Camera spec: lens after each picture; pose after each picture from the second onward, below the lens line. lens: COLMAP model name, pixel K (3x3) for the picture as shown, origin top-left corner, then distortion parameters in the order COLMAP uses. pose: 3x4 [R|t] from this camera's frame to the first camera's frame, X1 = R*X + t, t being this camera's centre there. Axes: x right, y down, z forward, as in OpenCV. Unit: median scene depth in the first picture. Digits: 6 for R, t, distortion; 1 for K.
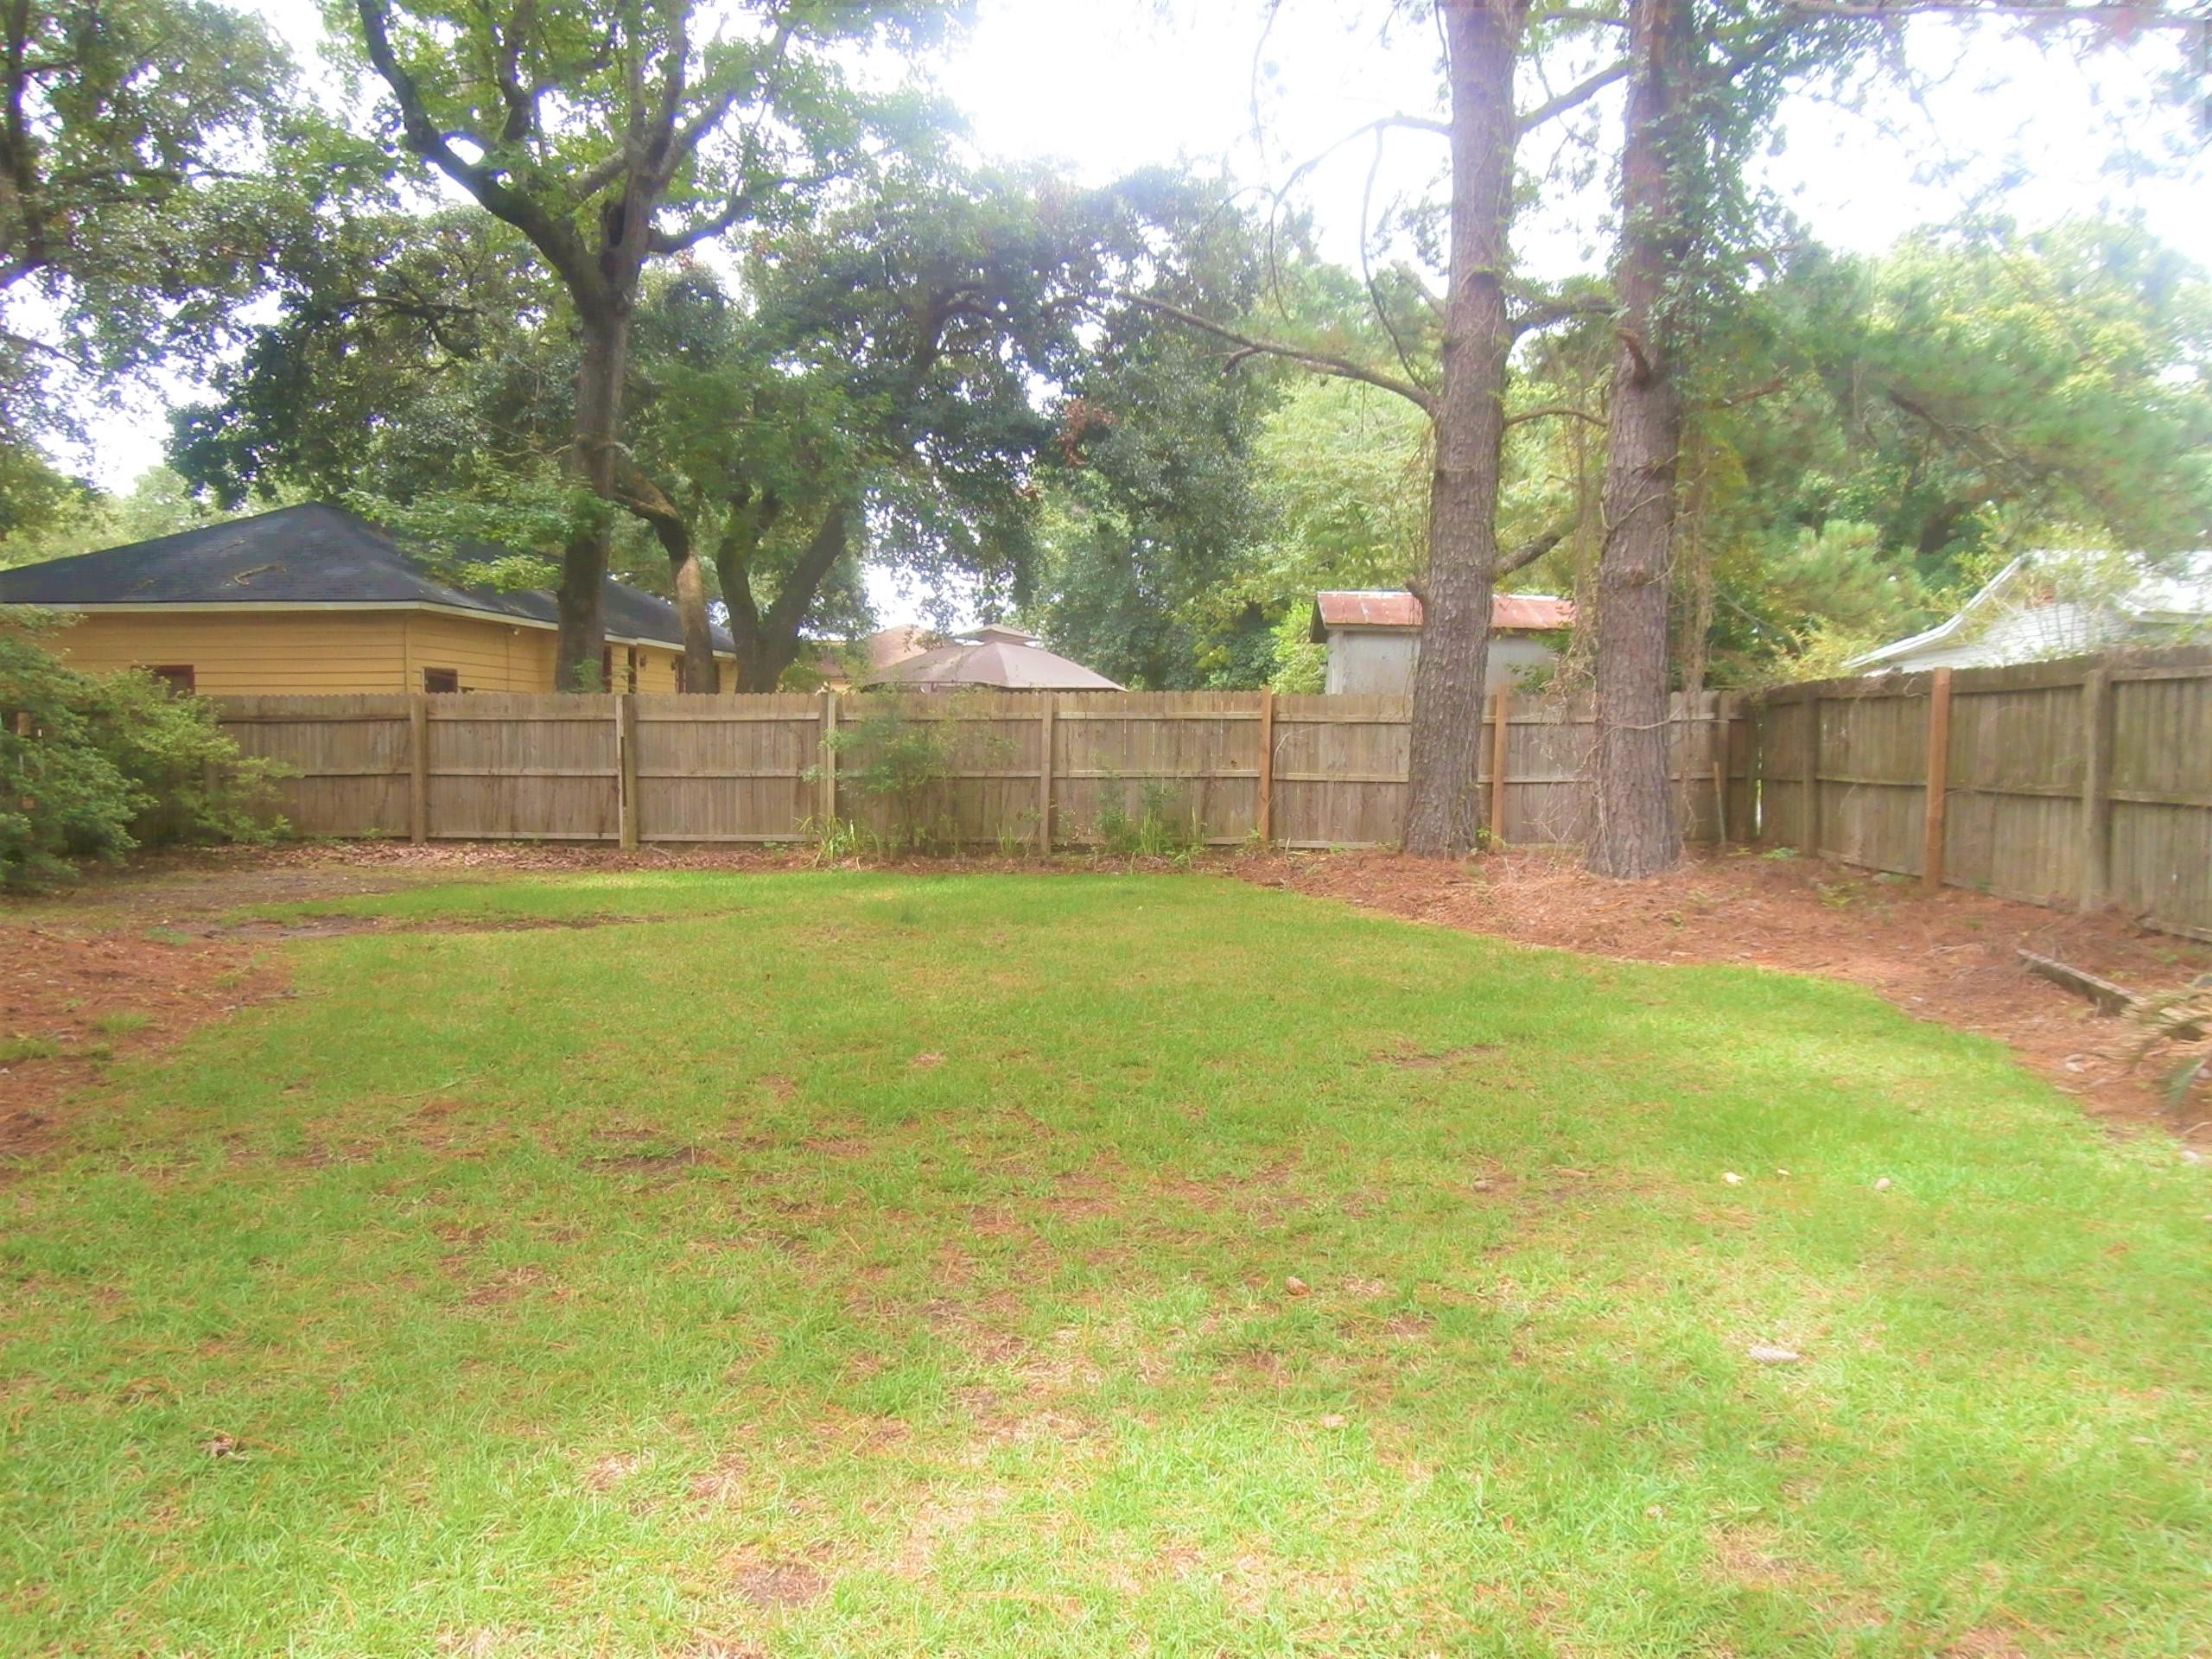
lens RADIAL K [[1646.0, 0, 1106.0], [0, 1646.0, 829.5], [0, 0, 1]] dist [0.002983, 0.031023]
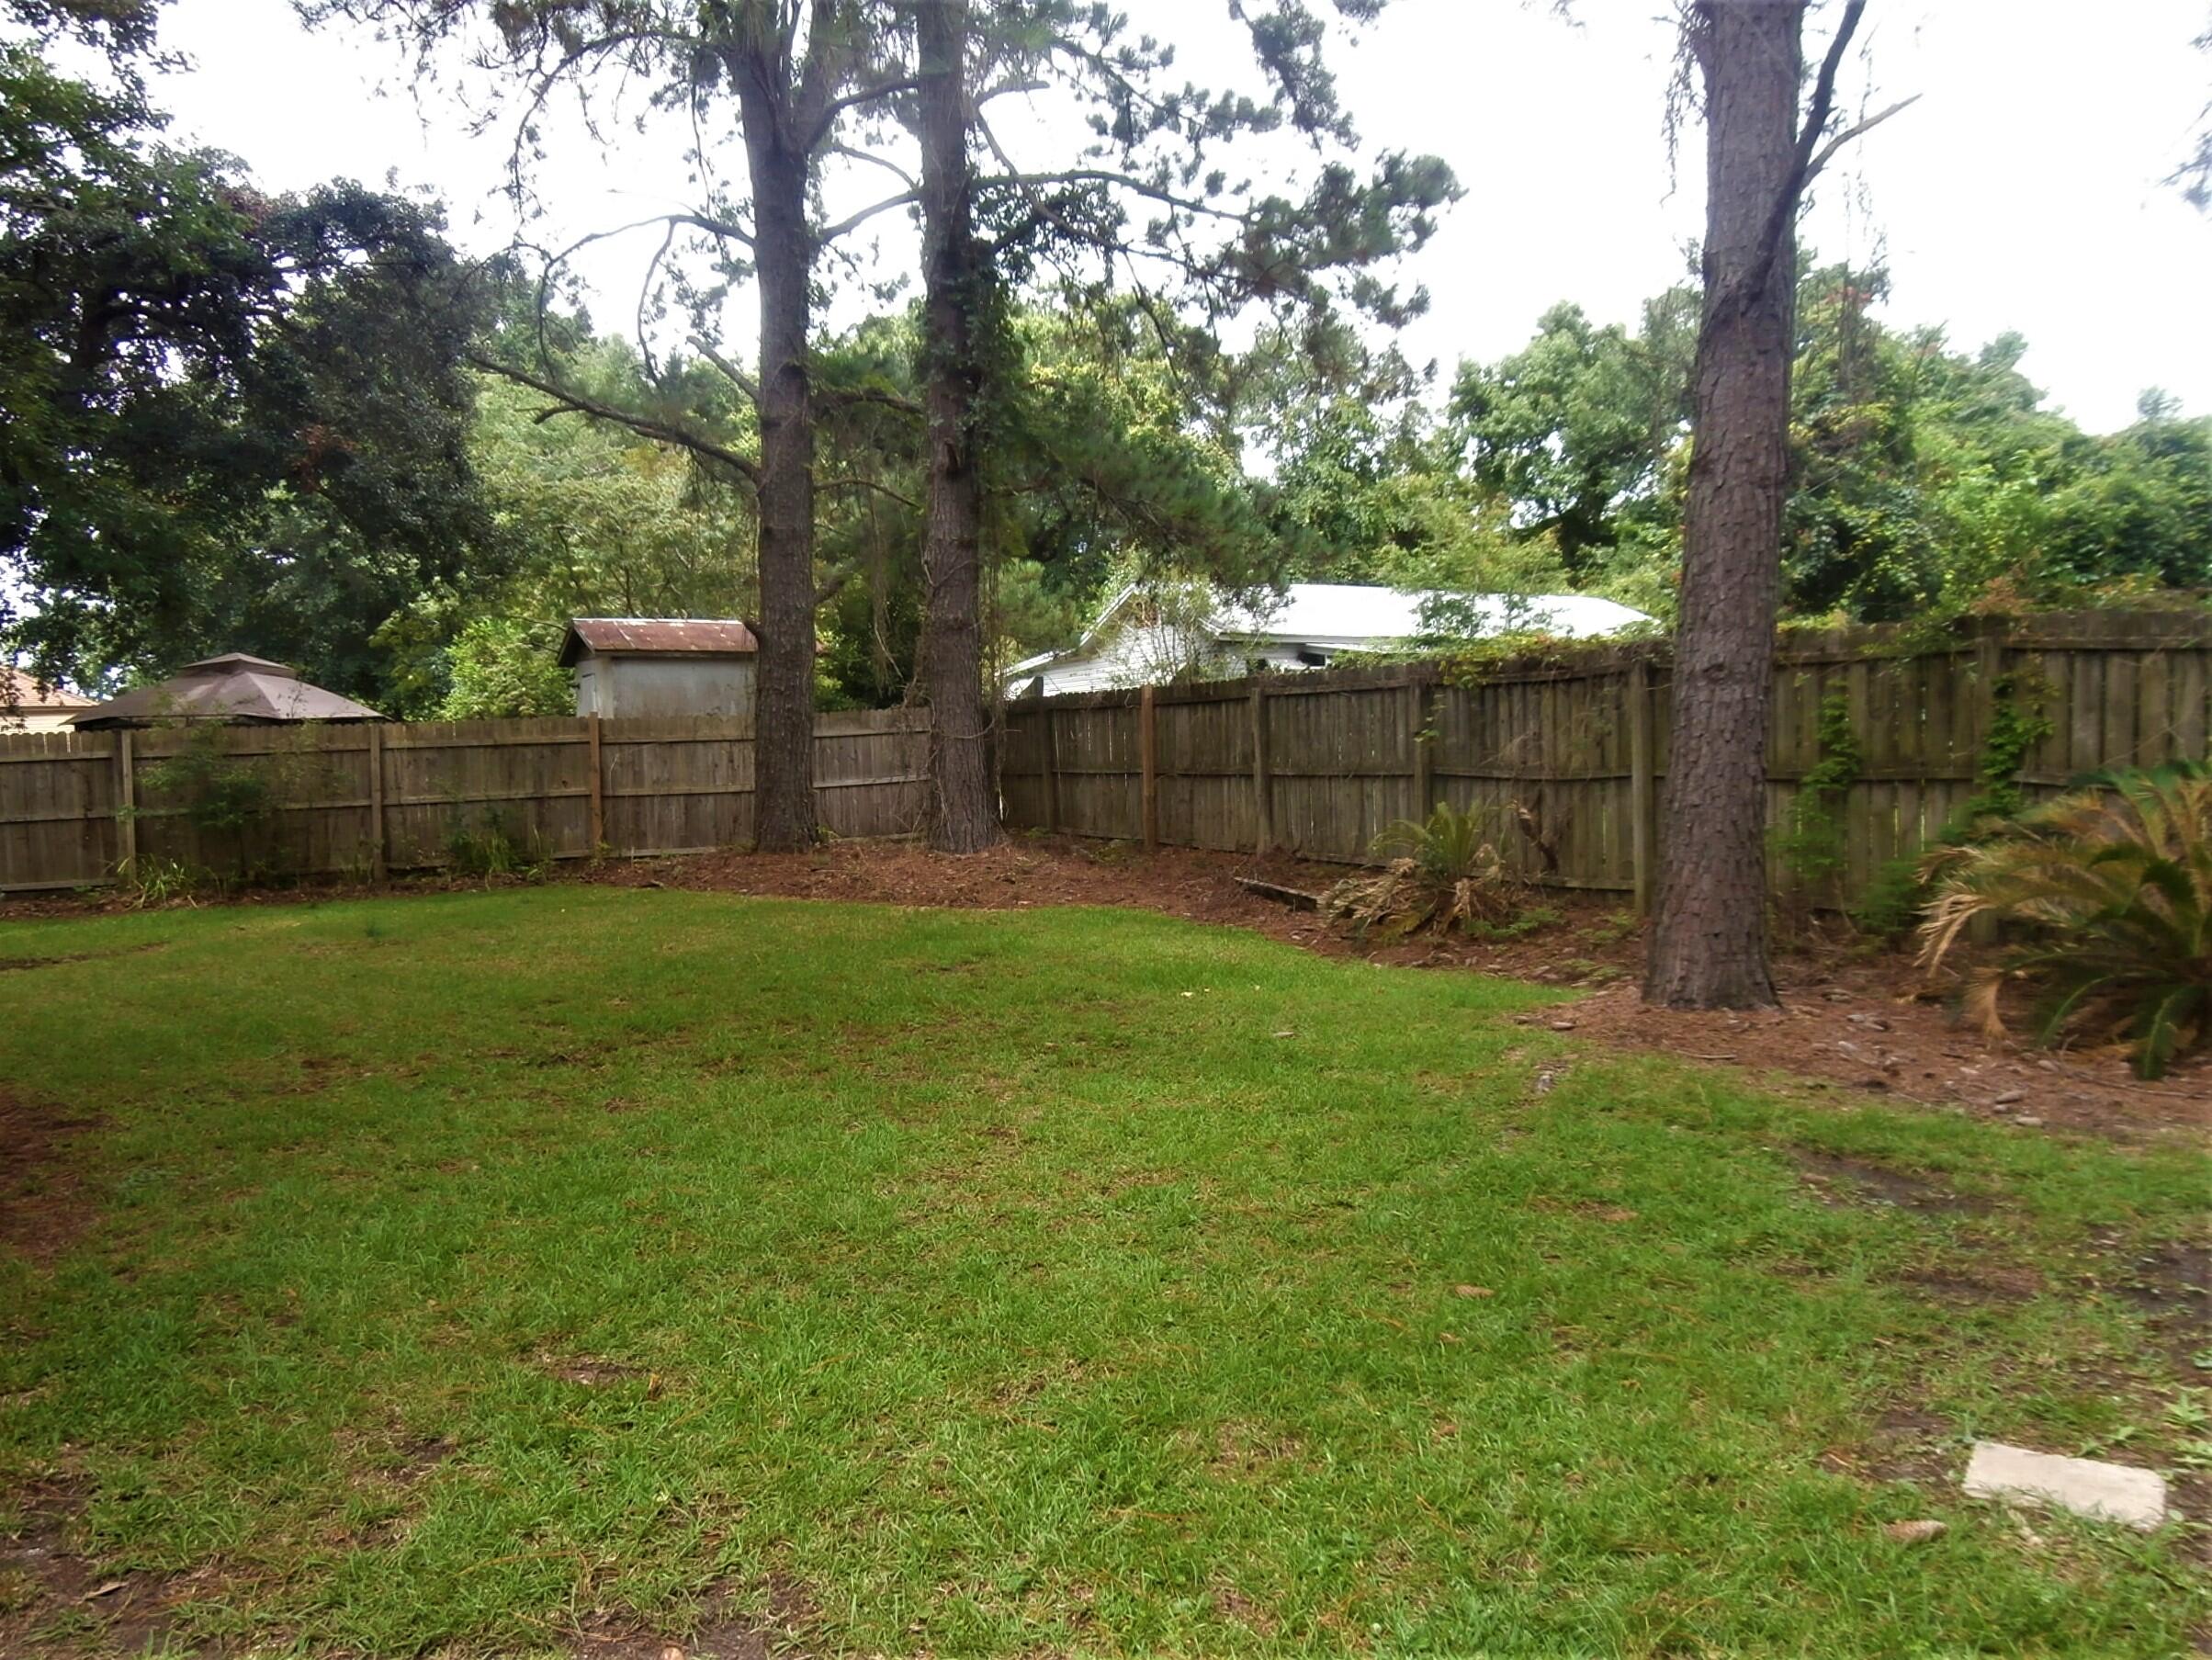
lens RADIAL K [[1621.3, 0, 1109.9], [0, 1621.3, 862.4], [0, 0, 1]] dist [-0.005354, 0.030629]
pose [[0.874408, -0.073662, 0.479566, -0.125462], [0.066963, 0.997271, 0.031088, 0.003056], [-0.480548, 0.004930, 0.876955, -0.115541]]
